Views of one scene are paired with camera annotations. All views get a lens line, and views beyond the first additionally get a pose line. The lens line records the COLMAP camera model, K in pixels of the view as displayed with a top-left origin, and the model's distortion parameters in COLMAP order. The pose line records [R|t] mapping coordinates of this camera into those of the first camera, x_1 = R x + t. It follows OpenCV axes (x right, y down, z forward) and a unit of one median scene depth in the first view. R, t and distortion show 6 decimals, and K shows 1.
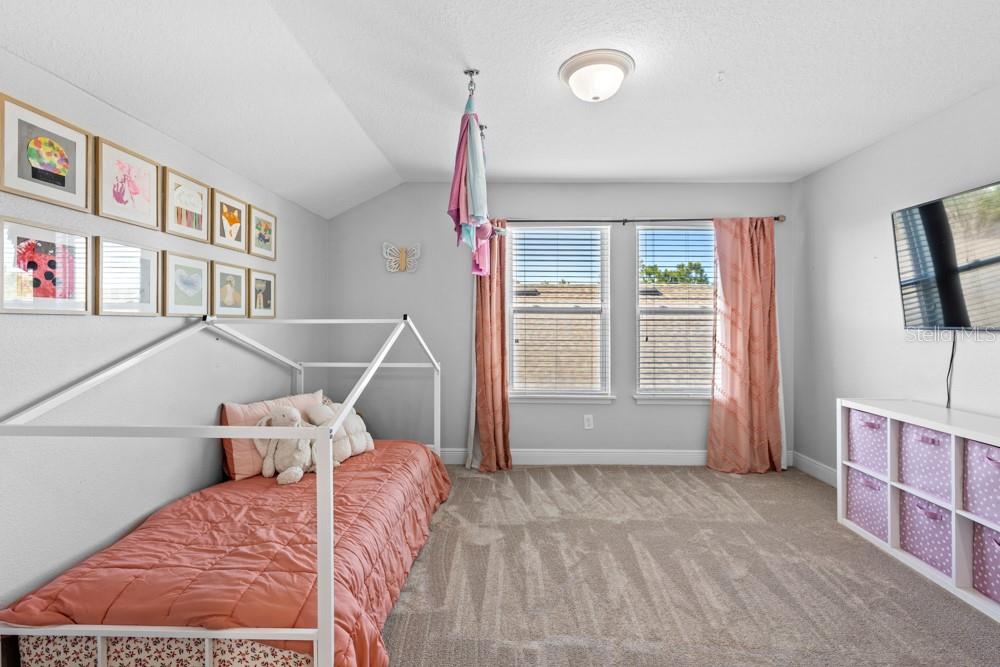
lens RADIAL K [[444.8, 0, 513.1], [0, 444.8, 310.2], [0, 0, 1]] dist [0.008295, -0.000305]
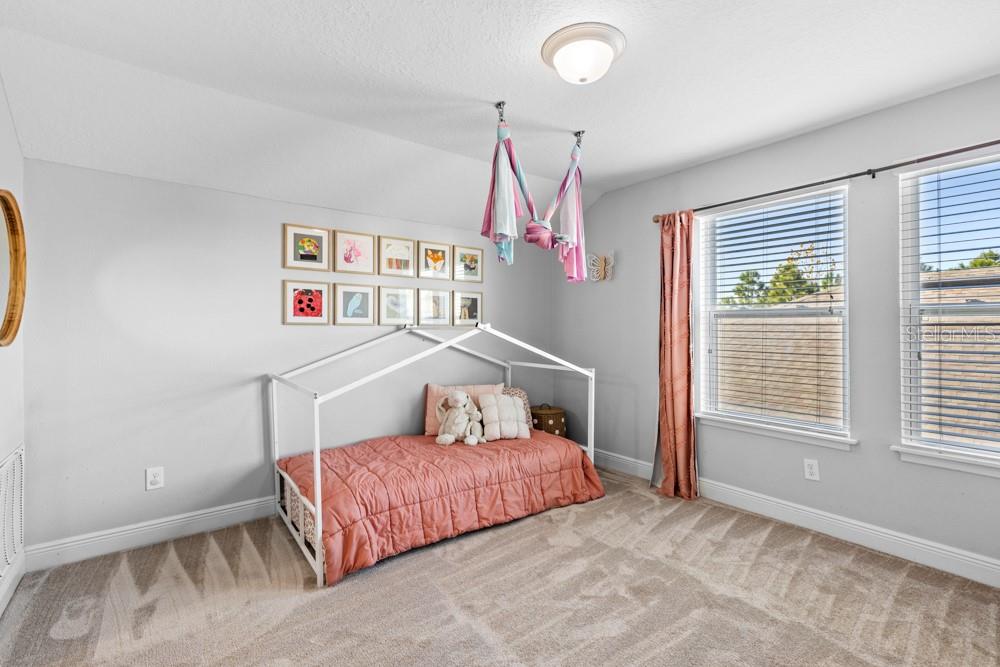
lens RADIAL K [[444.8, 0, 486.0], [0, 444.8, 317.1], [0, 0, 1]] dist [0.008295, -0.000305]
pose [[0.612933, -0.021431, -0.789844, 0.630266], [0.021304, 0.999717, -0.010593, 0.007616], [0.789848, -0.010334, 0.613216, 0.238720]]
